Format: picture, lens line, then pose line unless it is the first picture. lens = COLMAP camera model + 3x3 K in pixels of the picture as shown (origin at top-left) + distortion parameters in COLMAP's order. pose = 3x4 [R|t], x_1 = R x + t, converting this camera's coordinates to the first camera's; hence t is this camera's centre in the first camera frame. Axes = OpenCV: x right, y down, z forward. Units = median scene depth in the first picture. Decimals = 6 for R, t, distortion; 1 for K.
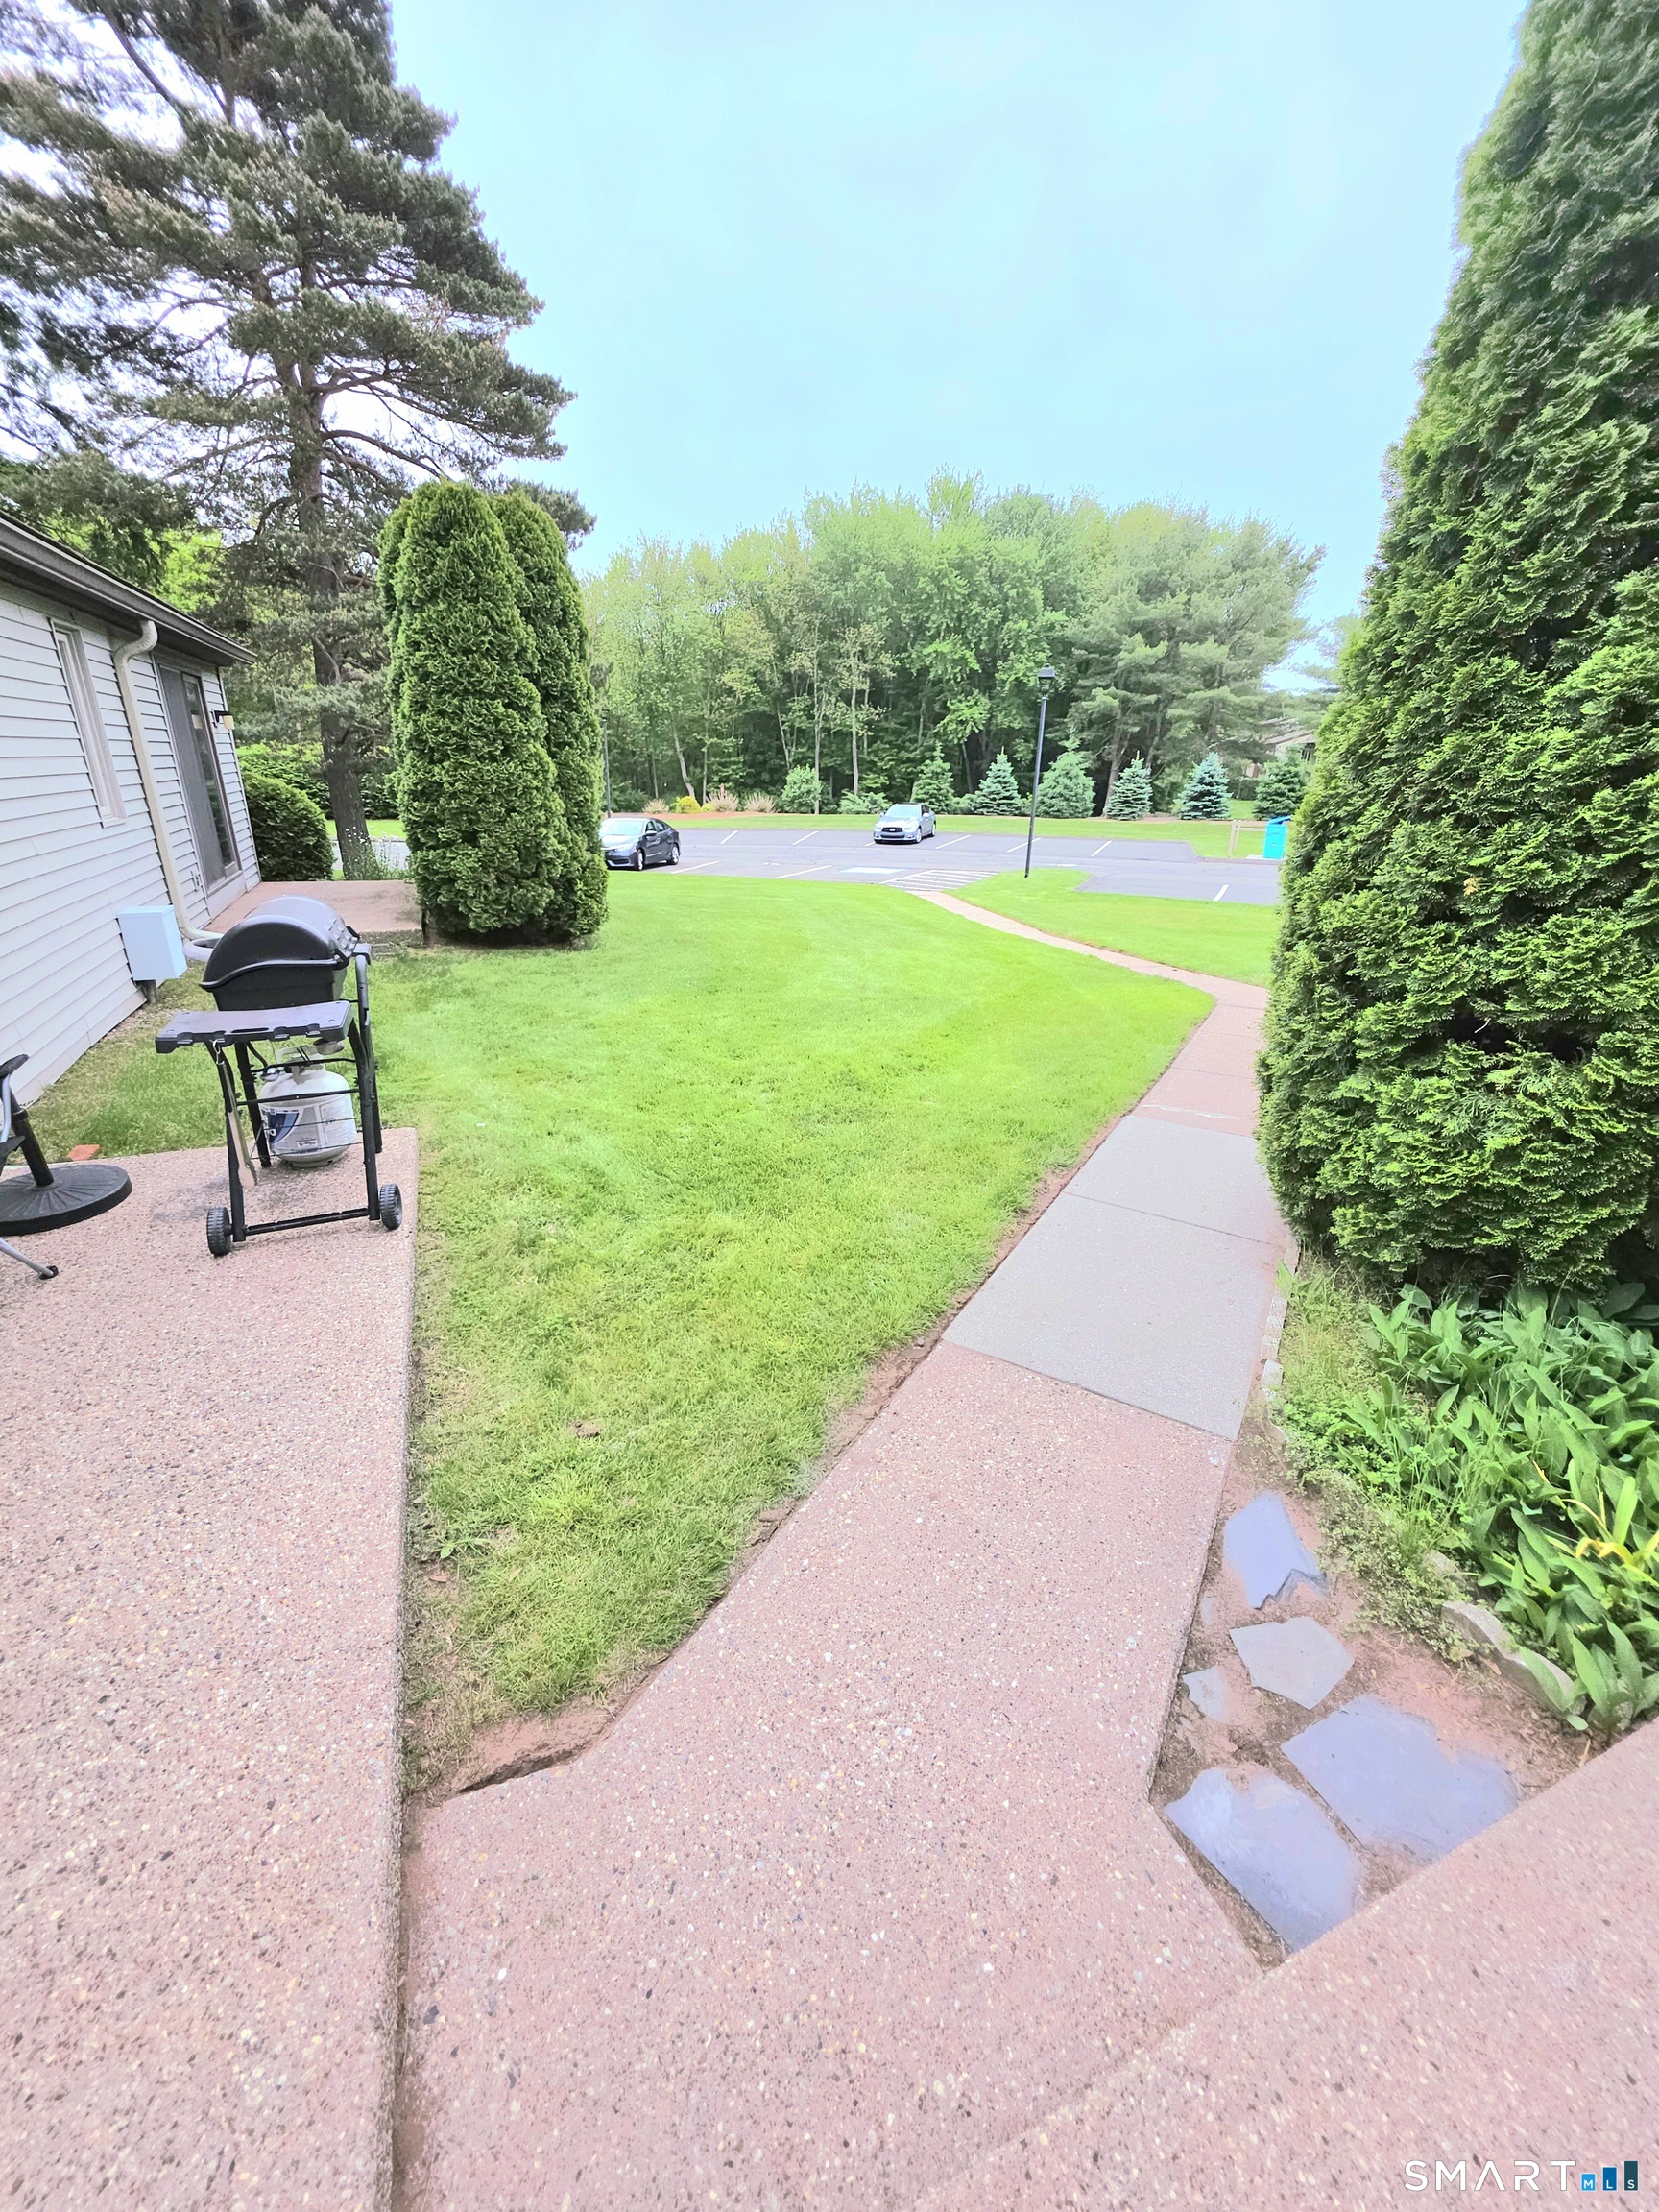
lens RADIAL K [[903.9, 0, 821.7], [0, 903.9, 1100.5], [0, 0, 1]] dist [0.000083, 0.000009]
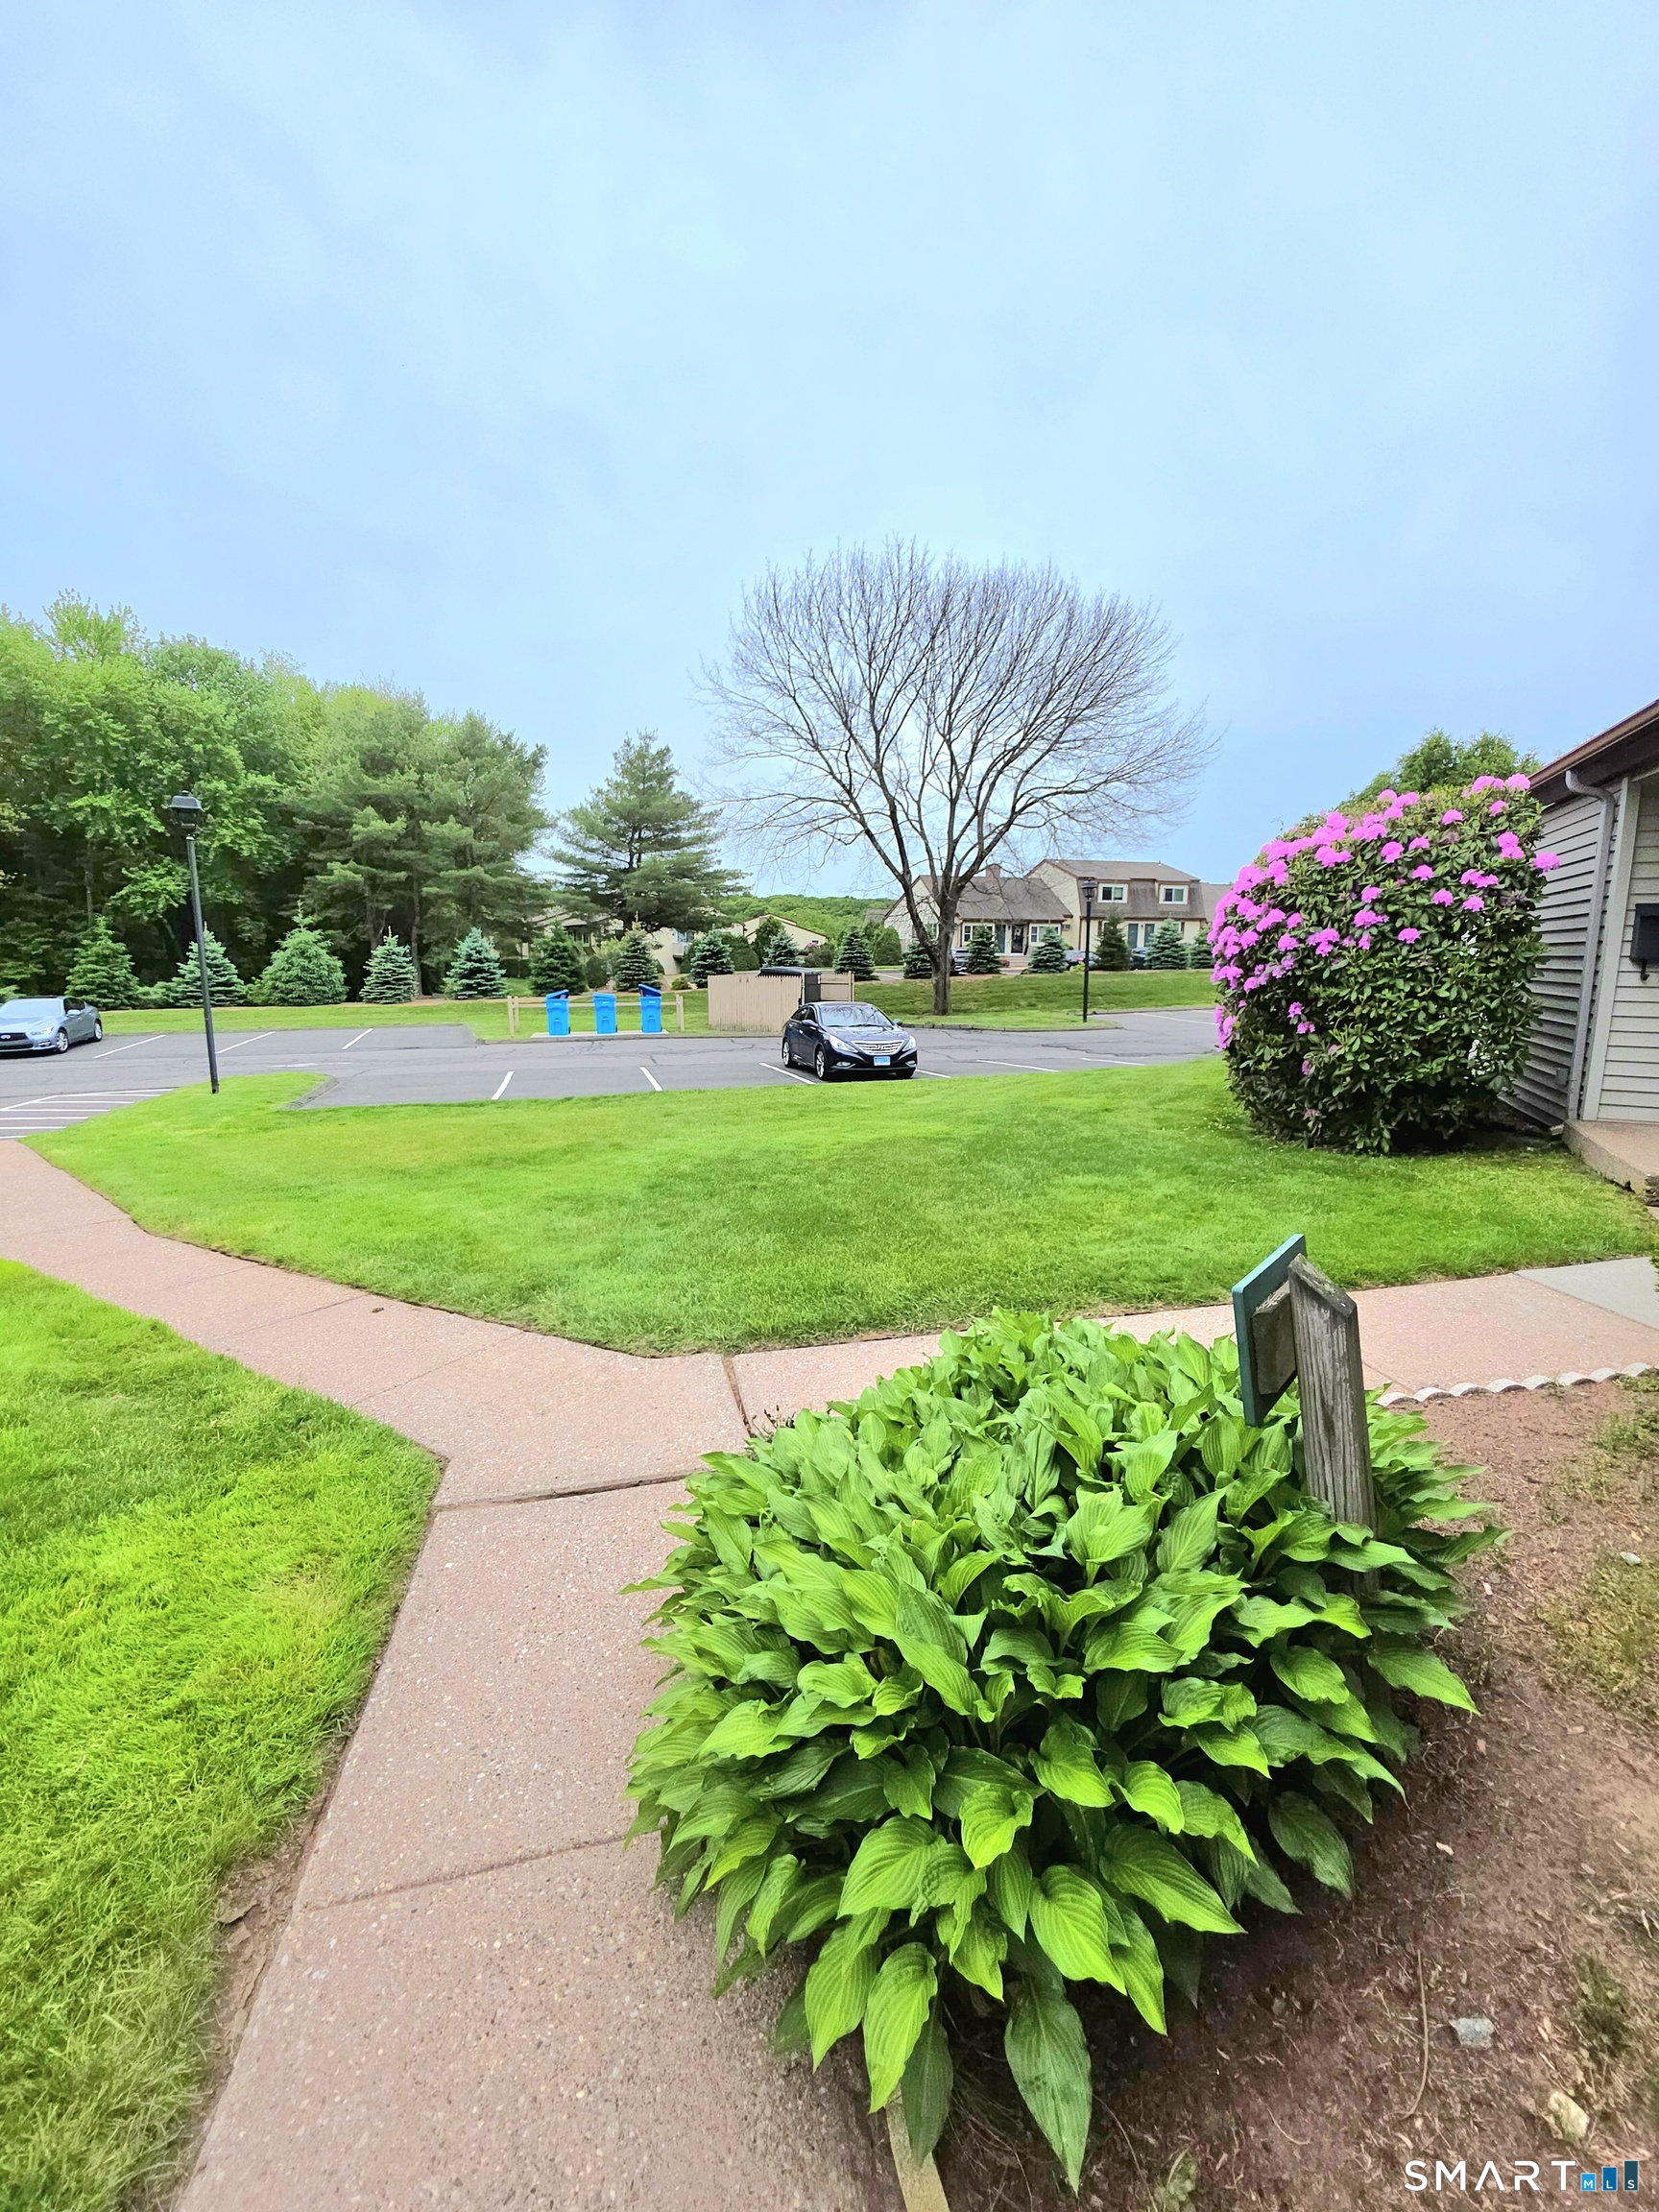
lens RADIAL K [[903.9, 0, 821.7], [0, 903.9, 1100.5], [0, 0, 1]] dist [0.000083, 0.000009]
pose [[0.747199, -0.123797, 0.652968, 0.058130], [0.245752, 0.964326, -0.098390, -0.030839], [-0.617494, 0.233985, 0.750967, 0.104912]]
